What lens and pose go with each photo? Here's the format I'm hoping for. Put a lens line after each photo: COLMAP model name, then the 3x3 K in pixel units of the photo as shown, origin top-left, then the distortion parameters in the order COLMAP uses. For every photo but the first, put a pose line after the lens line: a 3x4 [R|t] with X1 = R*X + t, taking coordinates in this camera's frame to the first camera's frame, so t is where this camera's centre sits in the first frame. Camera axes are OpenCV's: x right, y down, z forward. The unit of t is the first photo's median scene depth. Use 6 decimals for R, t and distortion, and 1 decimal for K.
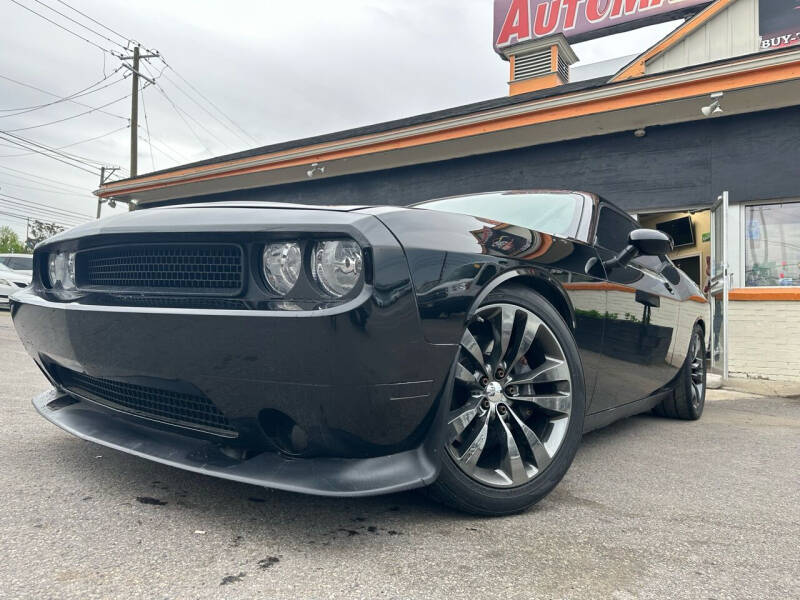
lens RADIAL K [[557.5, 0, 399.9], [0, 557.5, 298.2], [0, 0, 1]] dist [0.002740, -0.006888]
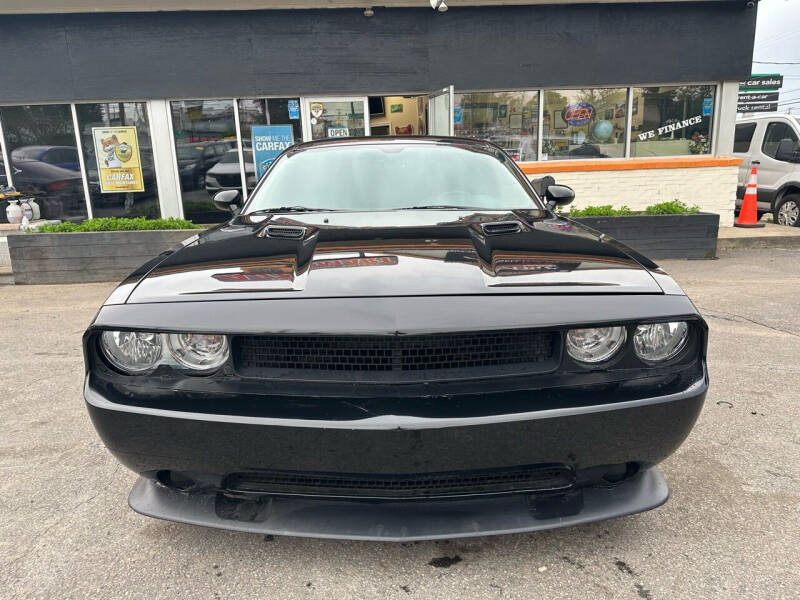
lens RADIAL K [[552.2, 0, 399.6], [0, 552.2, 297.2], [0, 0, 1]] dist [0.019272, -0.024755]
pose [[0.803282, -0.191411, 0.564003, -0.773237], [0.028497, 0.958219, 0.284614, -0.325342], [-0.594916, -0.212553, 0.775175, 0.252809]]
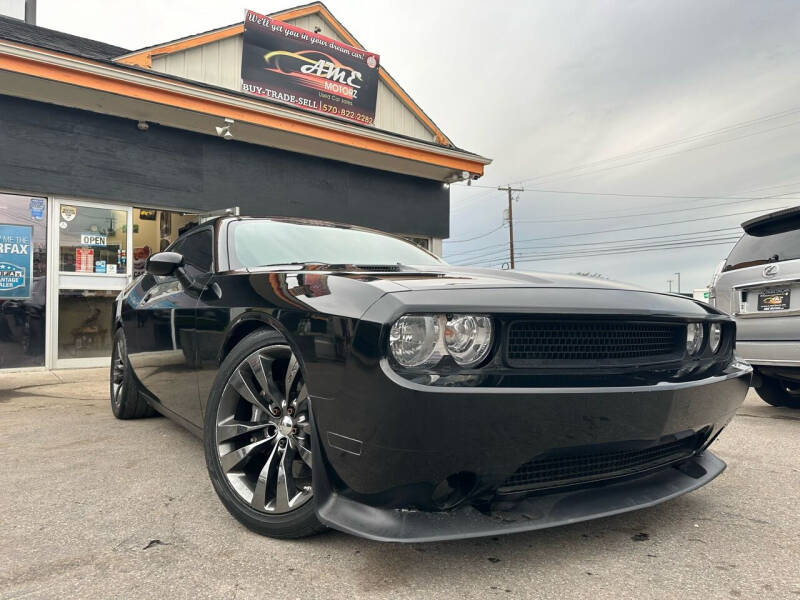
lens RADIAL K [[551.1, 0, 398.6], [0, 551.1, 310.7], [0, 0, 1]] dist [0.028904, -0.061153]
pose [[0.350135, -0.022721, 0.936424, -1.311339], [-0.044396, 0.998180, 0.040819, -0.112648], [-0.935647, -0.055866, 0.348489, 0.833557]]
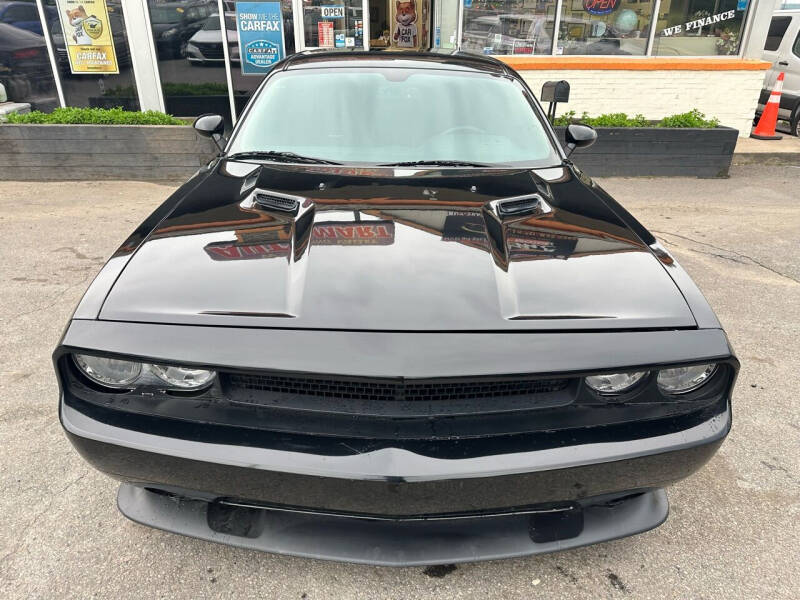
lens RADIAL K [[554.4, 0, 400.0], [0, 554.4, 296.9], [0, 0, 1]] dist [0.015099, -0.020553]
pose [[0.802685, -0.278099, 0.527596, -0.702665], [-0.011063, 0.877535, 0.479385, -0.464092], [-0.596300, -0.390632, 0.701308, 0.378119]]
